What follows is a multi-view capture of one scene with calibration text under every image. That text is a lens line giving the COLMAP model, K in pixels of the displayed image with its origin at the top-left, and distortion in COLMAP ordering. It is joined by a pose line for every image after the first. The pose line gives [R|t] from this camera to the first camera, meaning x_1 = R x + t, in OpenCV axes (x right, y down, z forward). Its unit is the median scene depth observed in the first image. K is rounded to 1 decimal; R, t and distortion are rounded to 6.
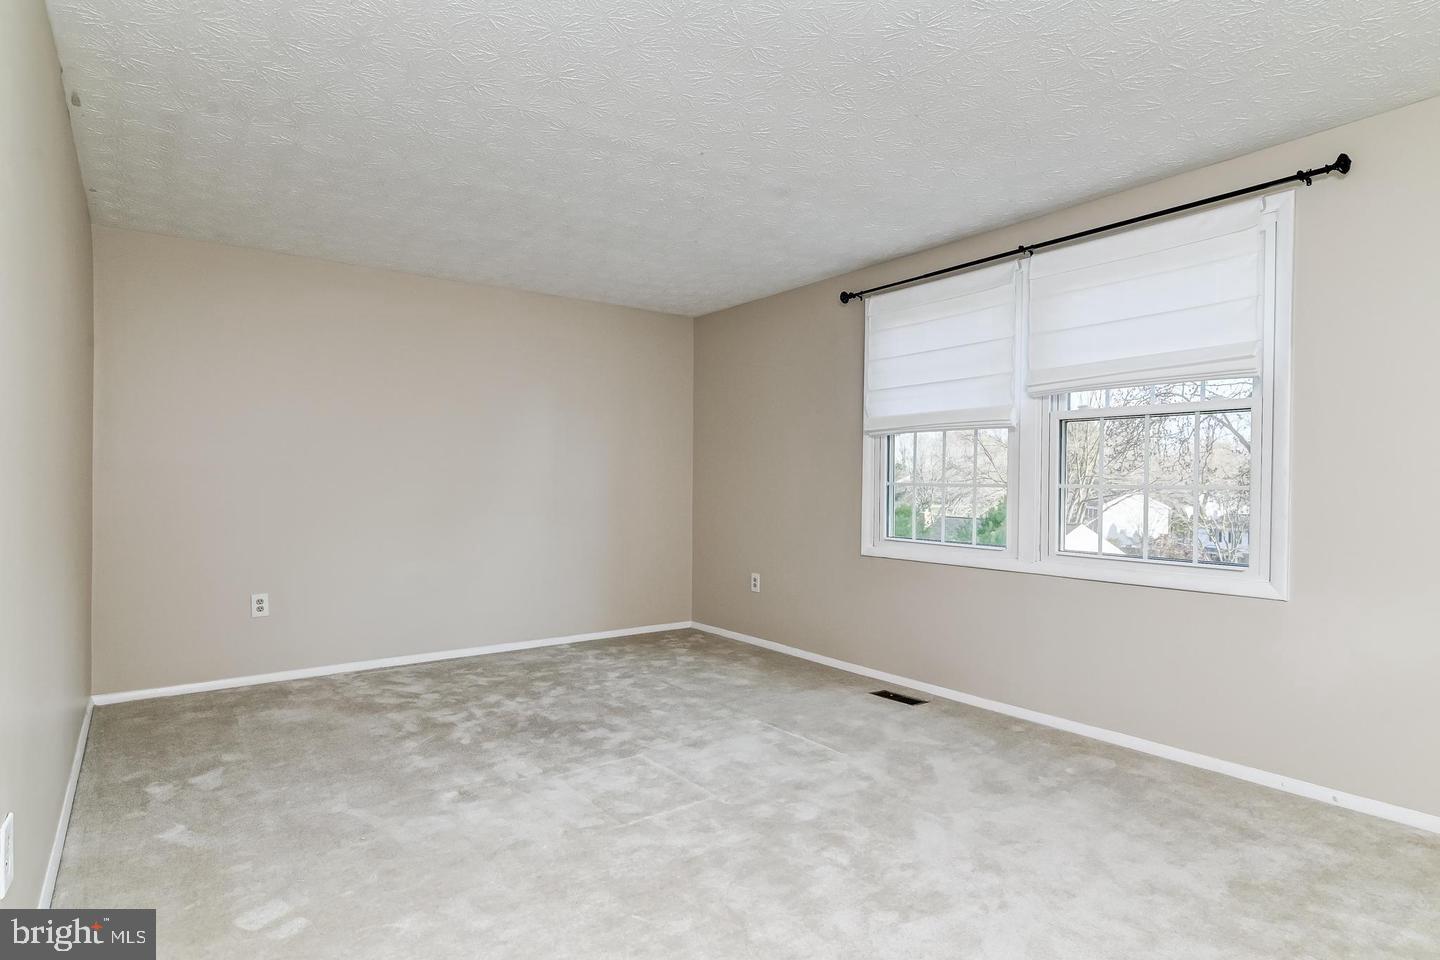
lens RADIAL K [[764.3, 0, 691.8], [0, 764.3, 482.2], [0, 0, 1]] dist [0.005394, -0.000510]
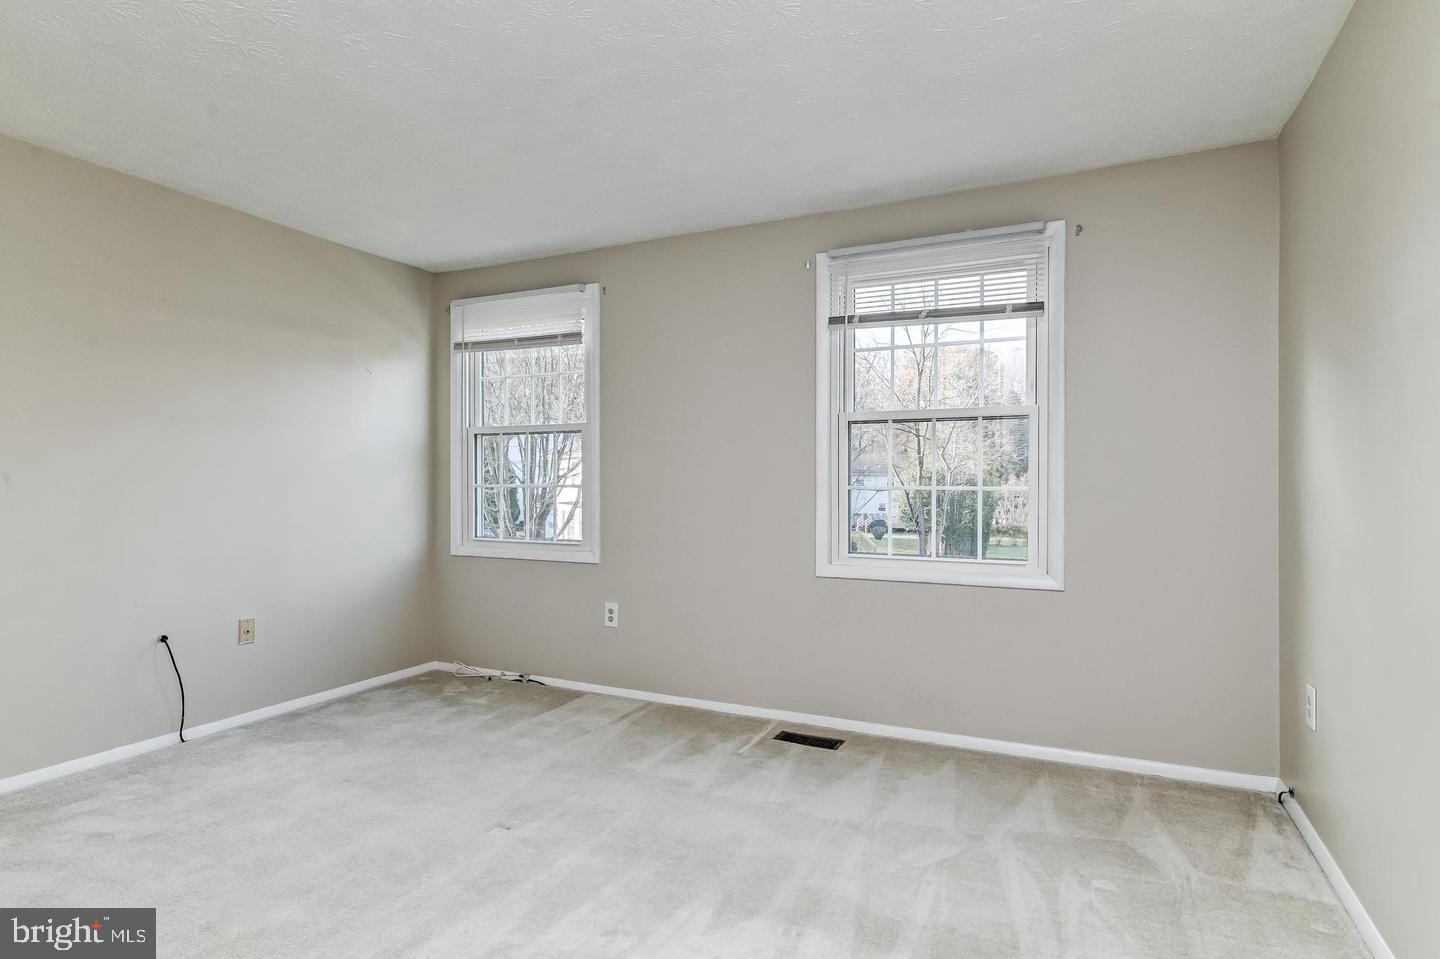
lens RADIAL K [[764.3, 0, 717.4], [0, 764.3, 484.9], [0, 0, 1]] dist [0.005394, -0.000510]
pose [[0.877000, -0.003074, 0.480481, -0.227245], [0.002091, 0.999994, 0.002583, -0.002200], [-0.480486, -0.001261, 0.877001, 0.317587]]
